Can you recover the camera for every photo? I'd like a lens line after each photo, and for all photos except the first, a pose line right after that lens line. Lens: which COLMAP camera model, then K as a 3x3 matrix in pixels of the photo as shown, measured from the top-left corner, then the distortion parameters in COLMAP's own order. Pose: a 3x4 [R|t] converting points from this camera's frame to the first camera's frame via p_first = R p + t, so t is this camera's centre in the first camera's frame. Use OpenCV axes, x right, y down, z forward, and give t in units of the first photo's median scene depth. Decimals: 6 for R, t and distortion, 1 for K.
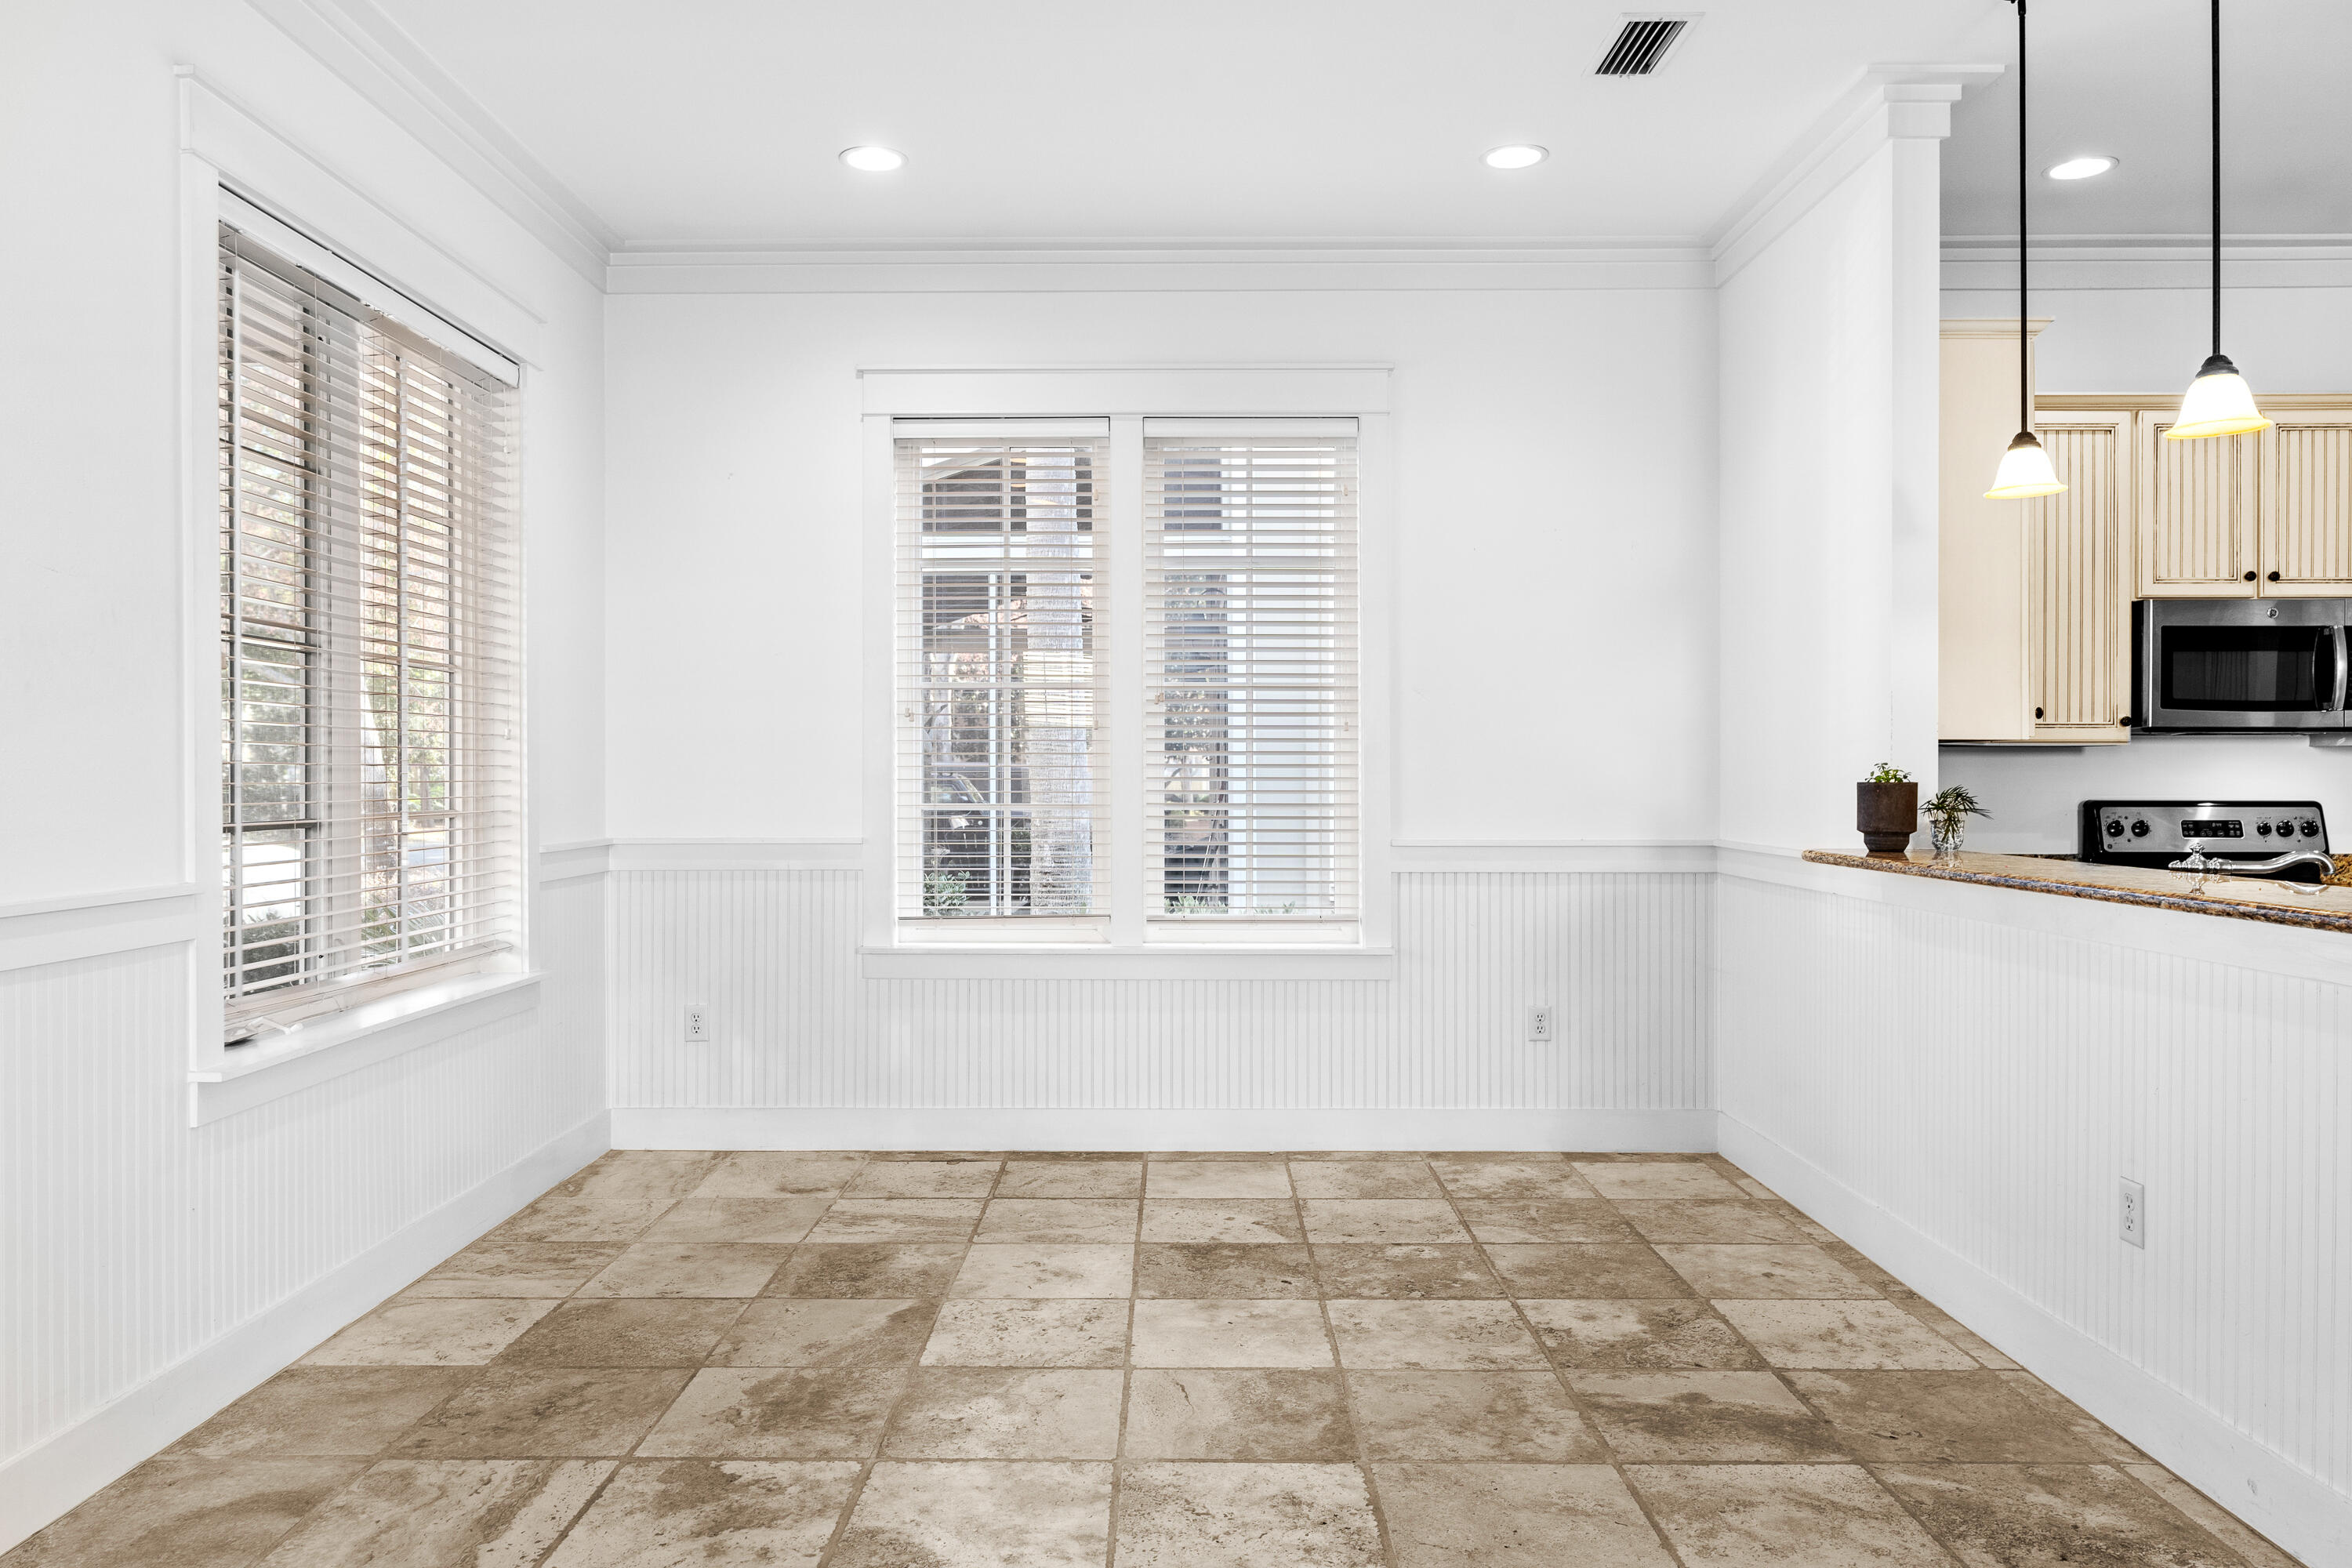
lens RADIAL K [[1661.0, 0, 1147.3], [0, 1661.0, 764.6], [0, 0, 1]] dist [0.001636, 0.008980]
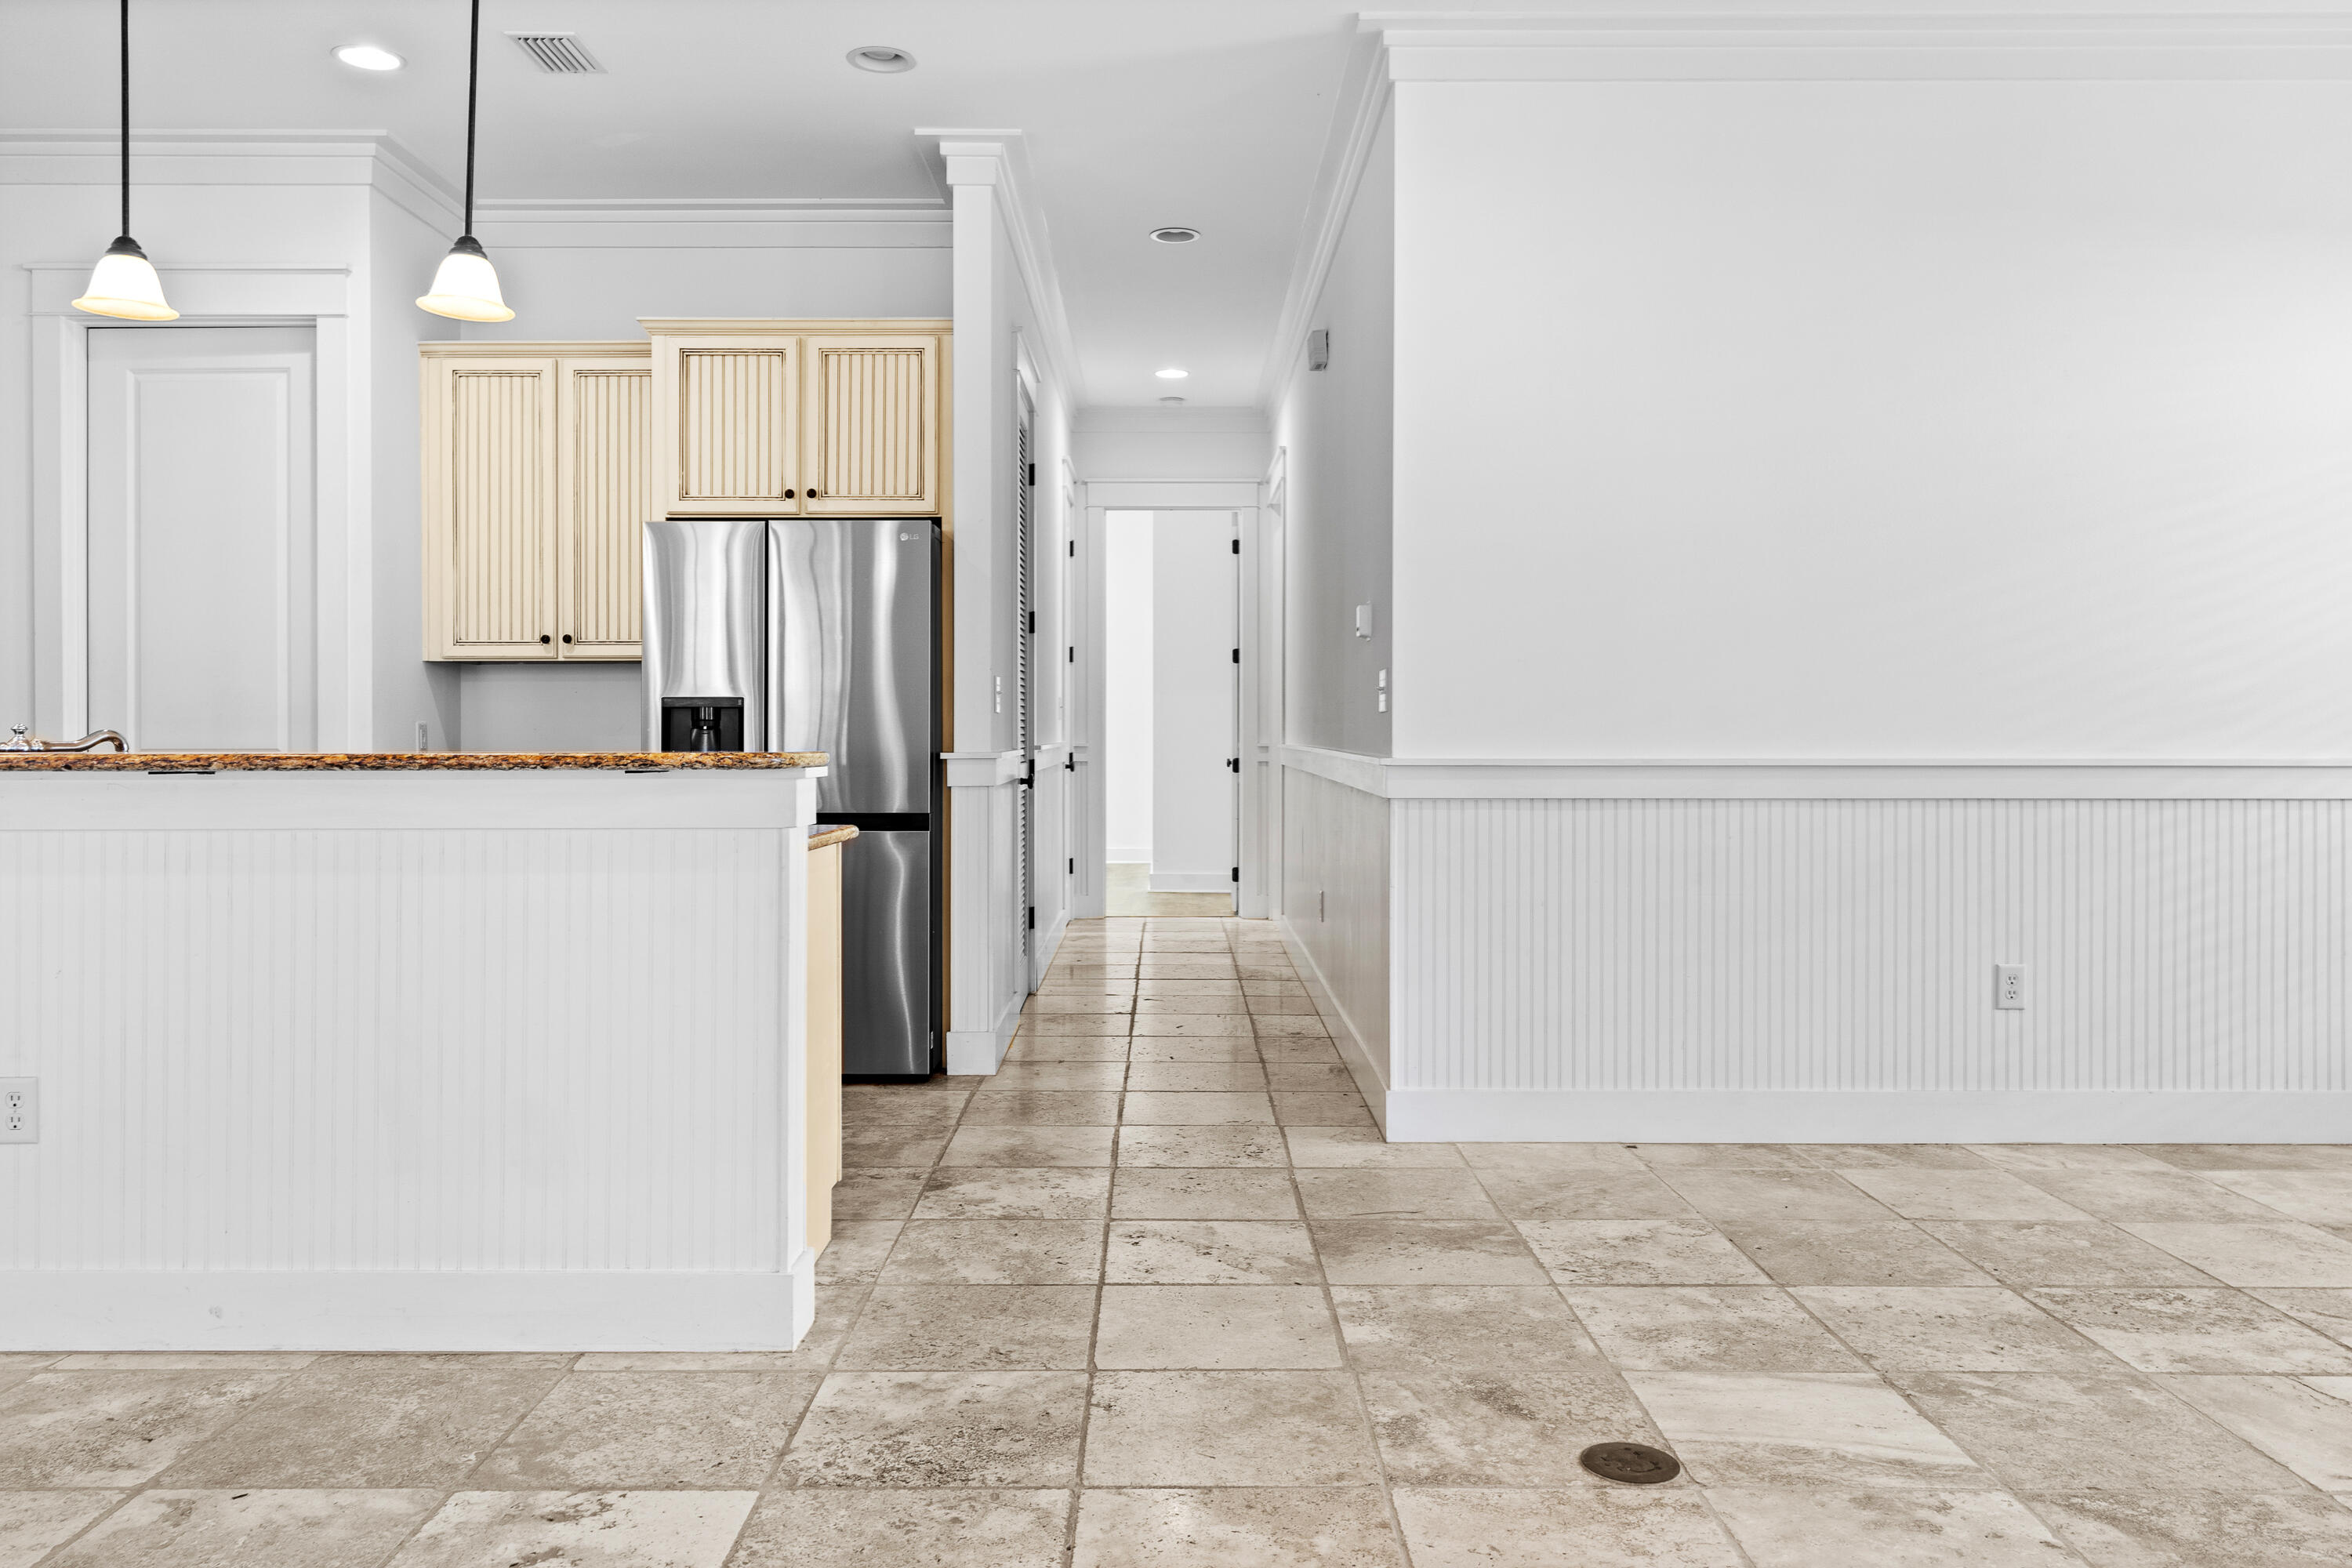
lens RADIAL K [[1661.0, 0, 1195.4], [0, 1661.0, 762.0], [0, 0, 1]] dist [0.001636, 0.008980]
pose [[-0.018086, -0.019228, 0.999652, -0.246544], [-0.005135, 0.999804, 0.019138, 0.033265], [-0.999823, -0.004787, -0.018181, 0.235143]]
